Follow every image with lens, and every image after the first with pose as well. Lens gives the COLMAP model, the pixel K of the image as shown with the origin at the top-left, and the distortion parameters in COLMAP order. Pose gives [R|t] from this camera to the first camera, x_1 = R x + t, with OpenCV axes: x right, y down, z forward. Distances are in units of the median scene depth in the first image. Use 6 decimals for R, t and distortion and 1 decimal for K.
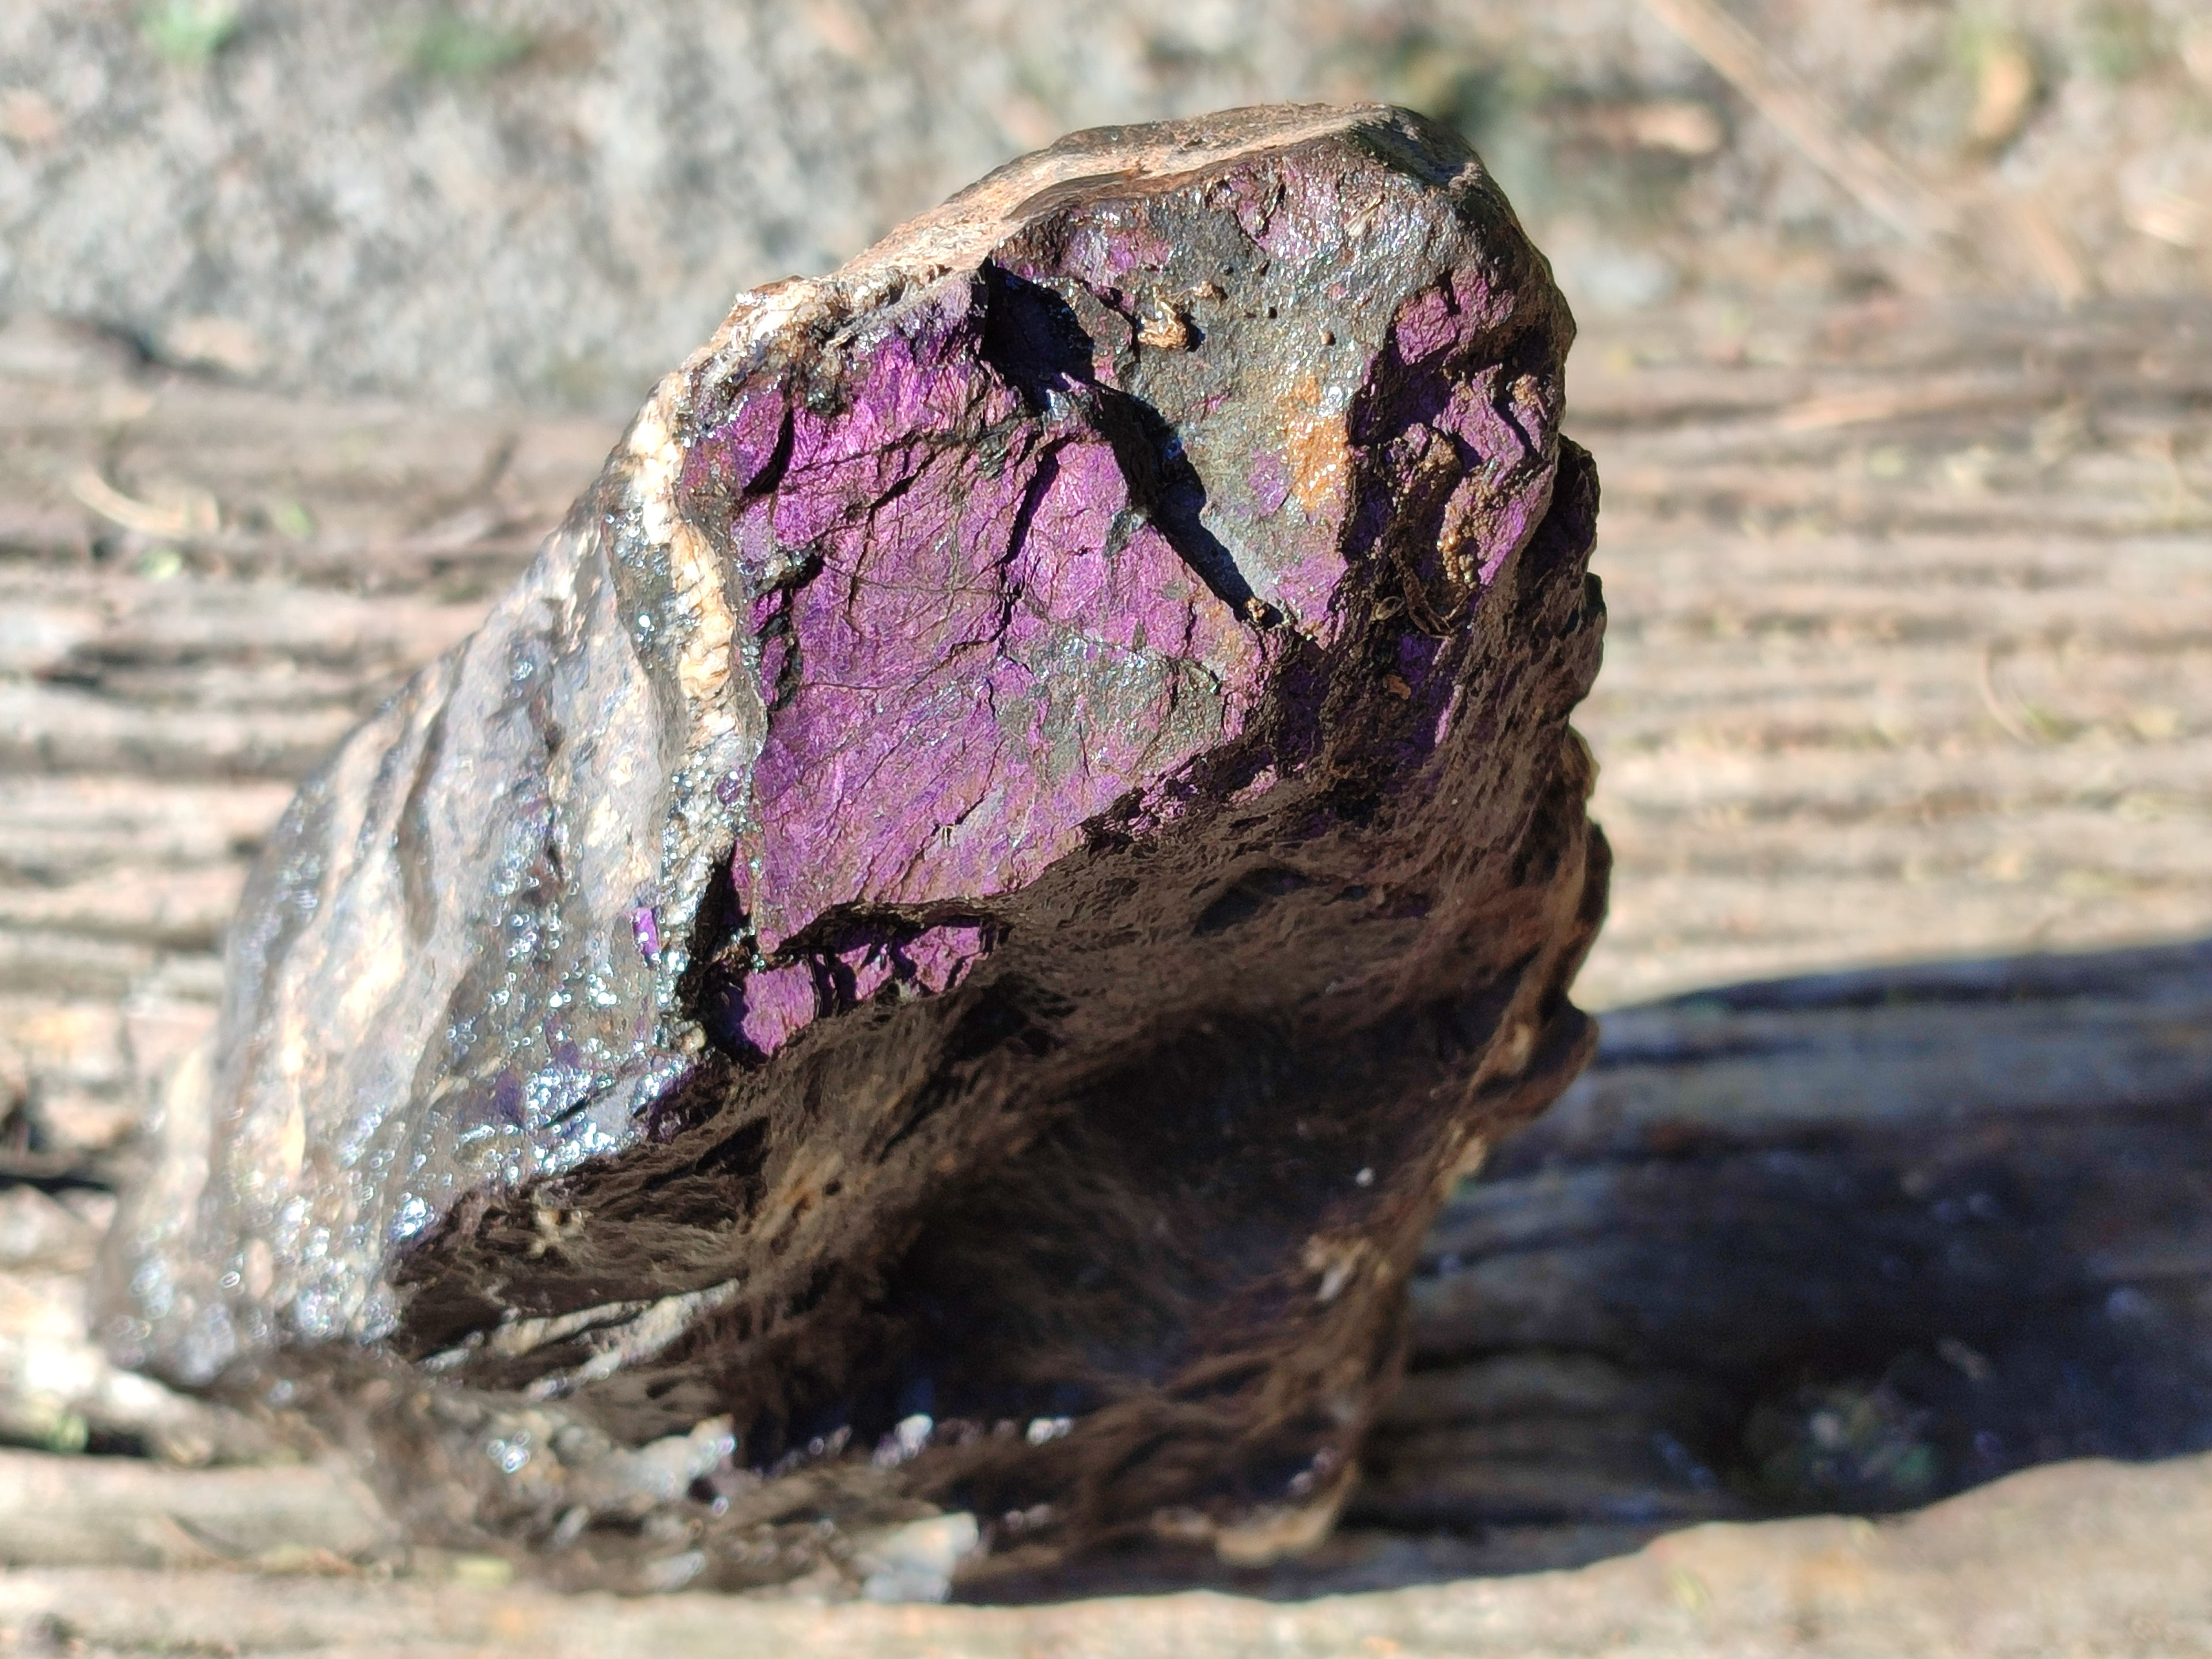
lens RADIAL K [[3453.8, 0, 1106.0], [0, 3453.8, 829.5], [0, 0, 1]] dist [0.237307, -1.721068]
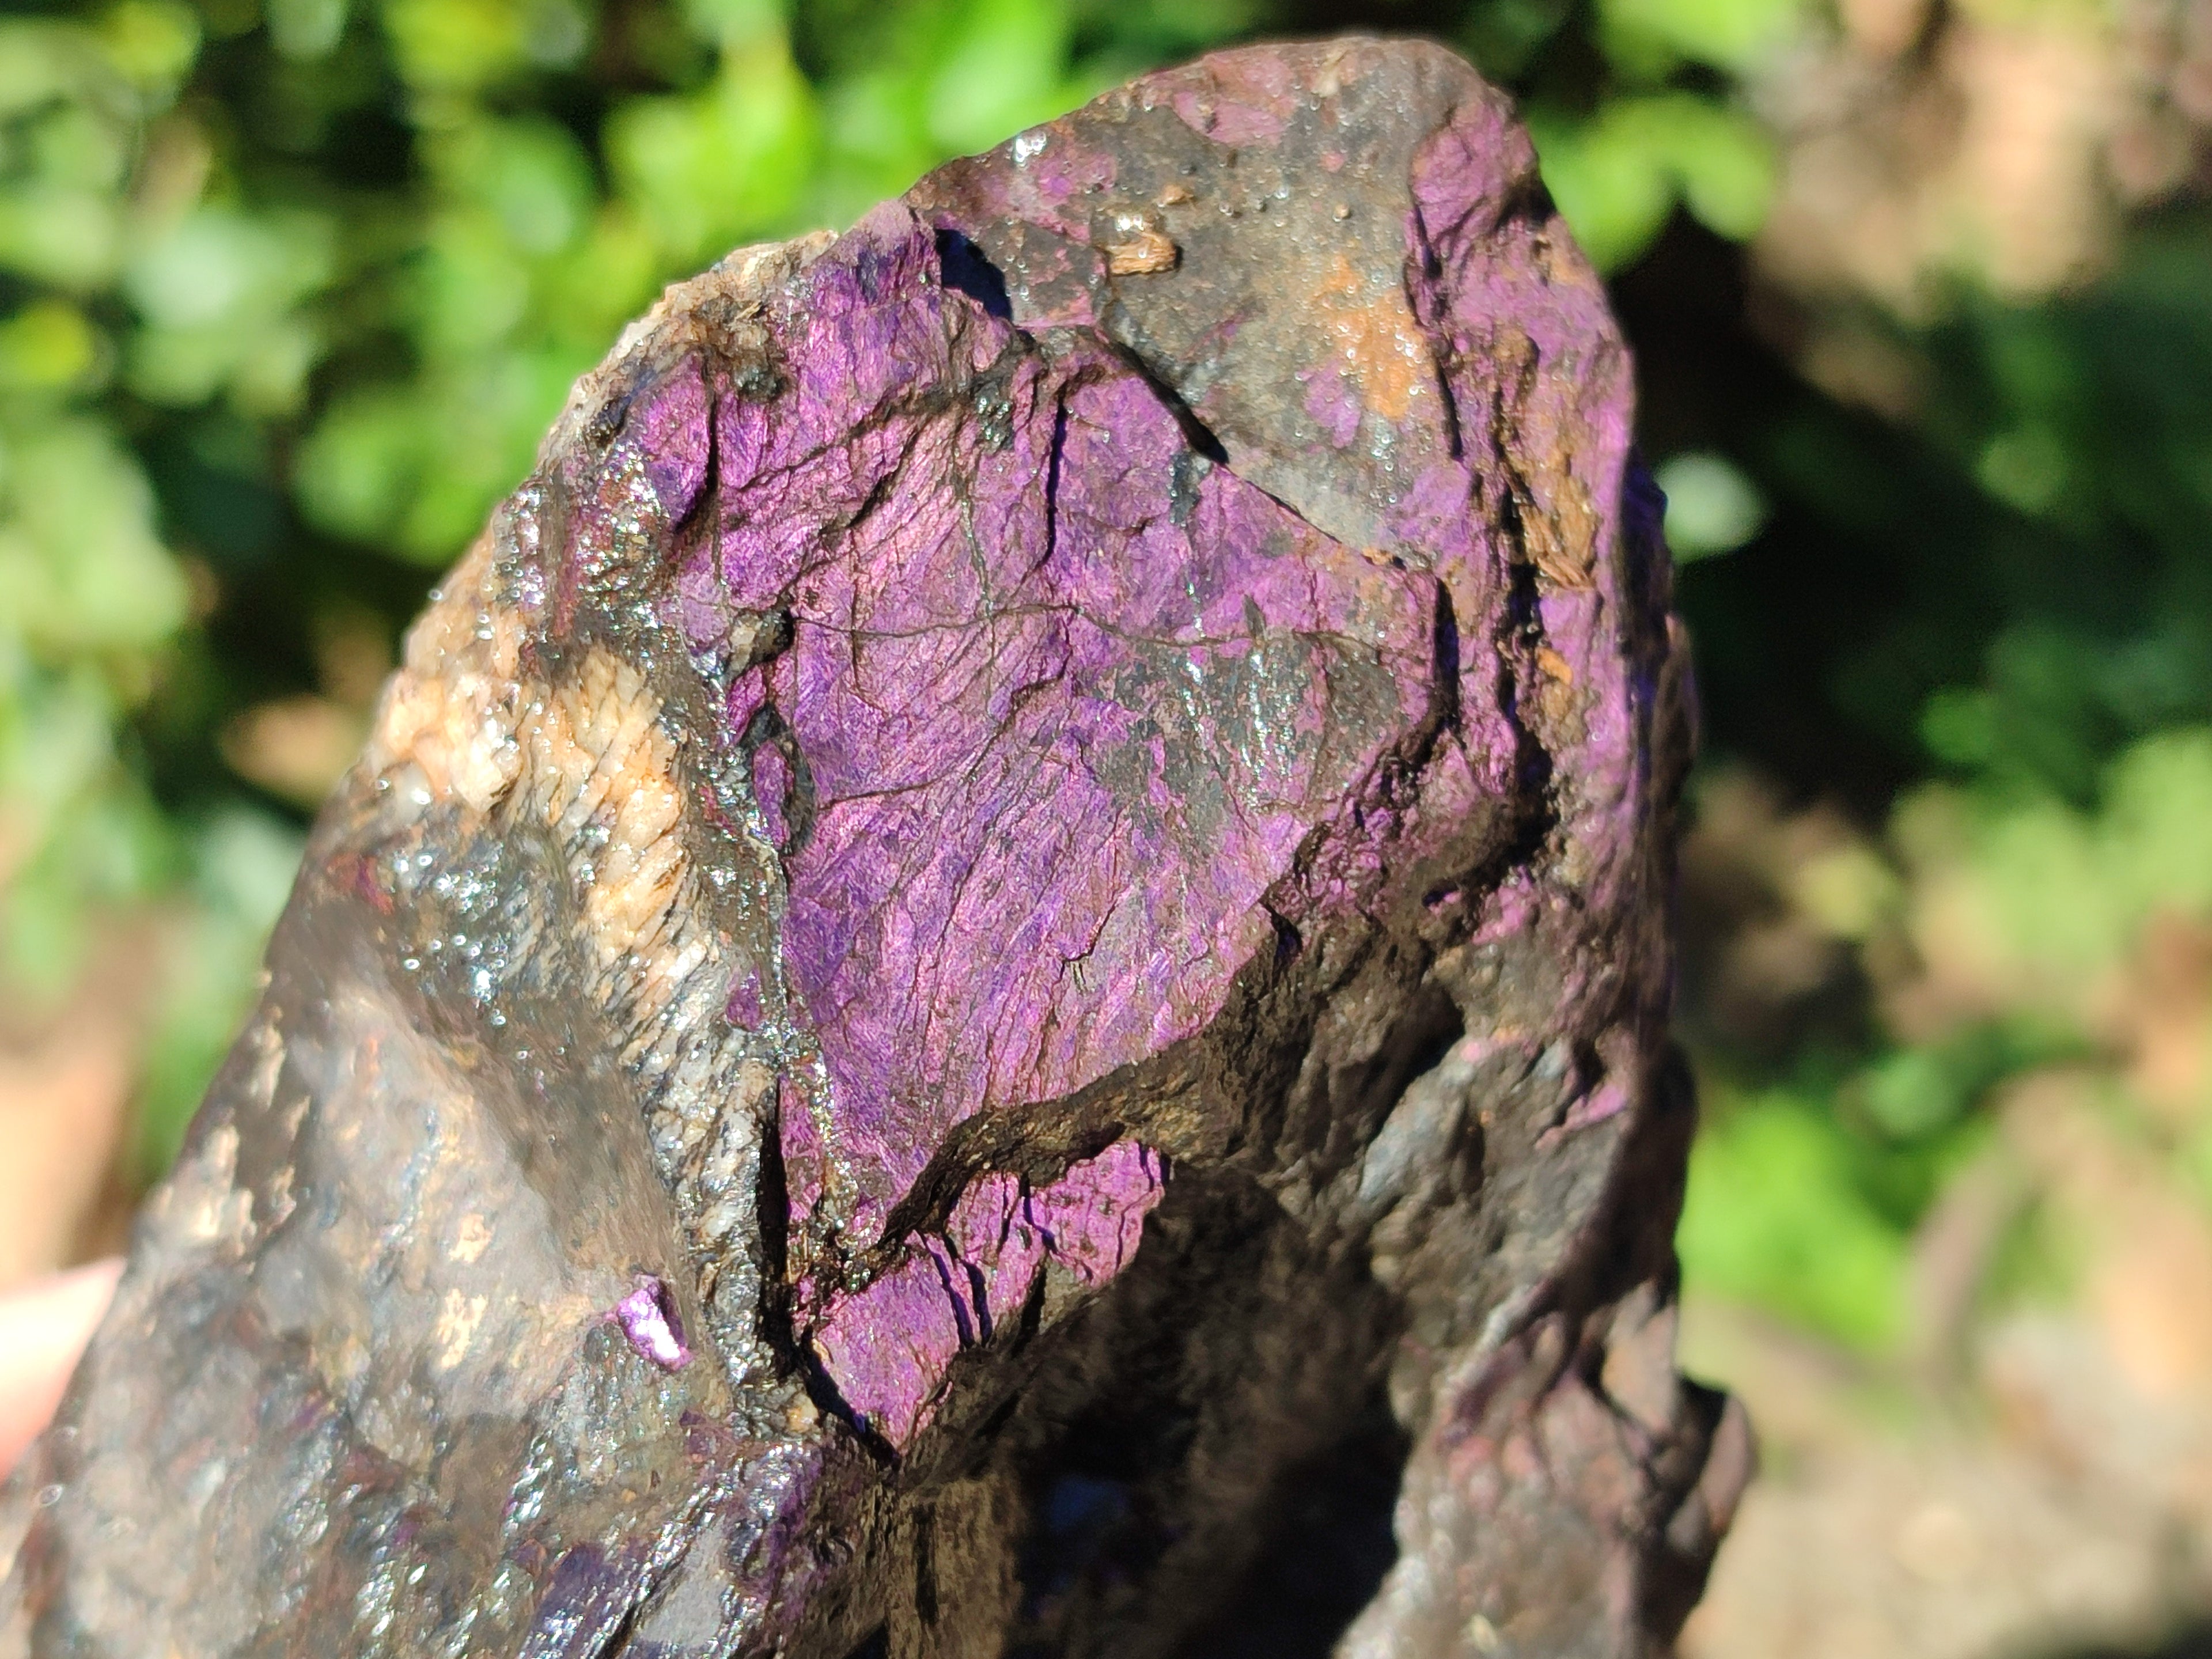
lens RADIAL K [[3453.8, 0, 1106.0], [0, 3453.8, 829.5], [0, 0, 1]] dist [0.237307, -1.721068]
pose [[0.893770, -0.202271, 0.400326, -0.313165], [0.379310, 0.817200, -0.433945, 0.279263], [-0.239372, 0.539695, 0.807112, 0.455129]]
